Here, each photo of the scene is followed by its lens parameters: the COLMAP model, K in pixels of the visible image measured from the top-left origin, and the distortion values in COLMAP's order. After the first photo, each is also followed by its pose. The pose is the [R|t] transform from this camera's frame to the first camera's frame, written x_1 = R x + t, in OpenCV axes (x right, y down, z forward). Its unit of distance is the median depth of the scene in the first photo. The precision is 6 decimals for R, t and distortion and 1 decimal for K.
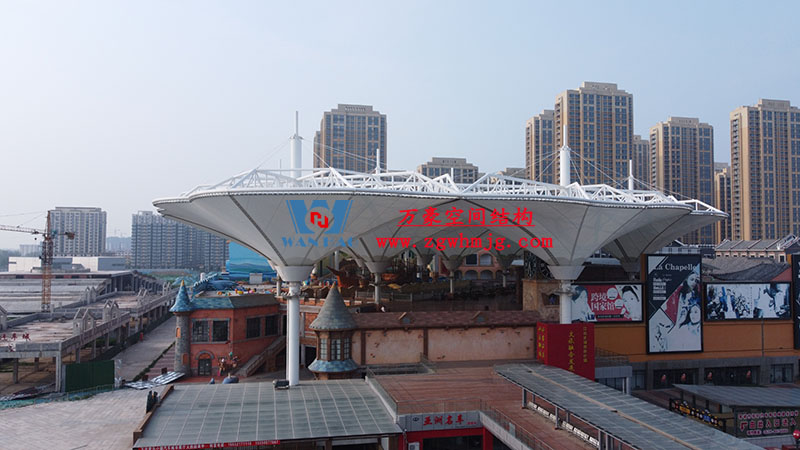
lens RADIAL K [[611.2, 0, 400.8], [0, 611.2, 222.7], [0, 0, 1]] dist [0.000187, -0.003364]
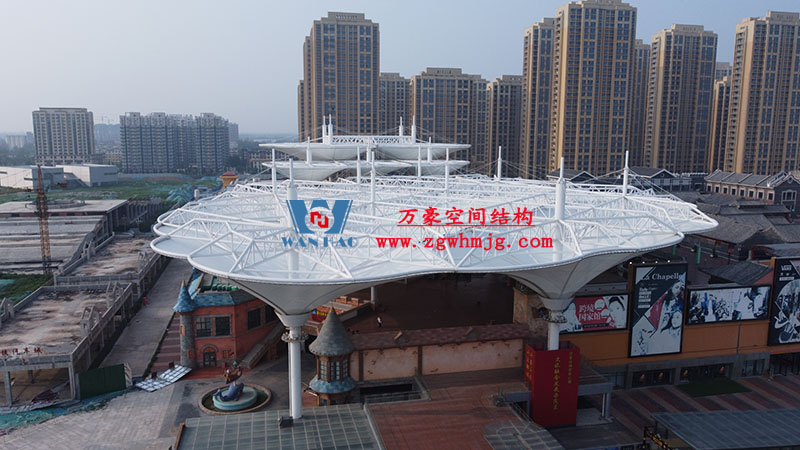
lens RADIAL K [[611.2, 0, 400.8], [0, 611.2, 222.7], [0, 0, 1]] dist [0.000187, -0.003364]
pose [[0.999926, -0.000389, 0.012126, -0.004508], [-0.001961, 0.981160, 0.193186, -0.205633], [-0.011973, -0.193196, 0.981087, 0.008671]]
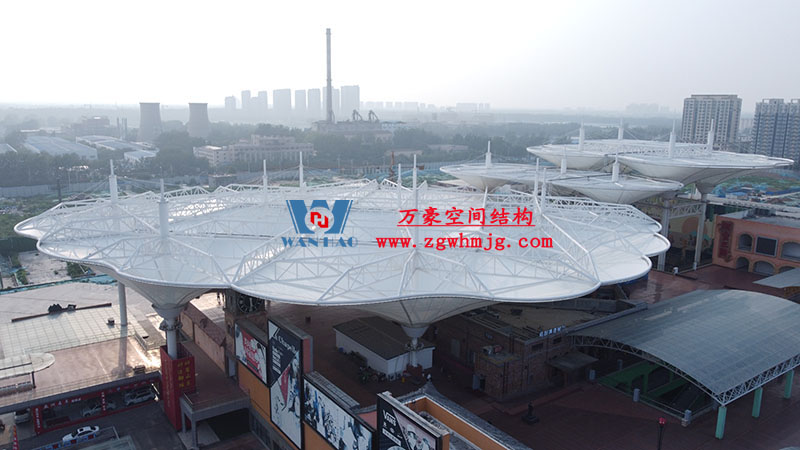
lens RADIAL K [[611.2, 0, 400.8], [0, 611.2, 222.7], [0, 0, 1]] dist [0.000187, -0.003364]
pose [[0.397898, 0.177668, -0.900062, 1.176198], [0.029306, 0.978107, 0.206029, -0.243006], [0.916961, -0.108356, 0.383980, 0.804834]]
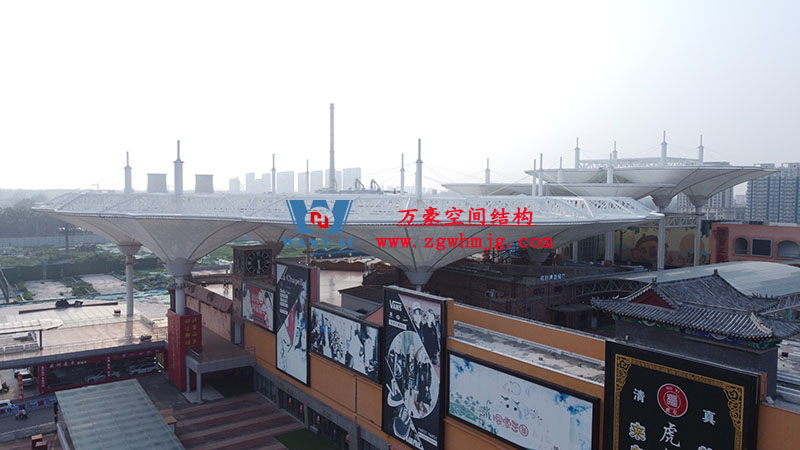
lens RADIAL K [[611.2, 0, 400.8], [0, 611.2, 222.7], [0, 0, 1]] dist [0.000187, -0.003364]
pose [[0.396939, 0.048189, -0.916579, 1.231579], [0.033088, 0.997220, 0.066758, -0.056162], [0.917248, -0.056827, 0.394242, 0.769612]]
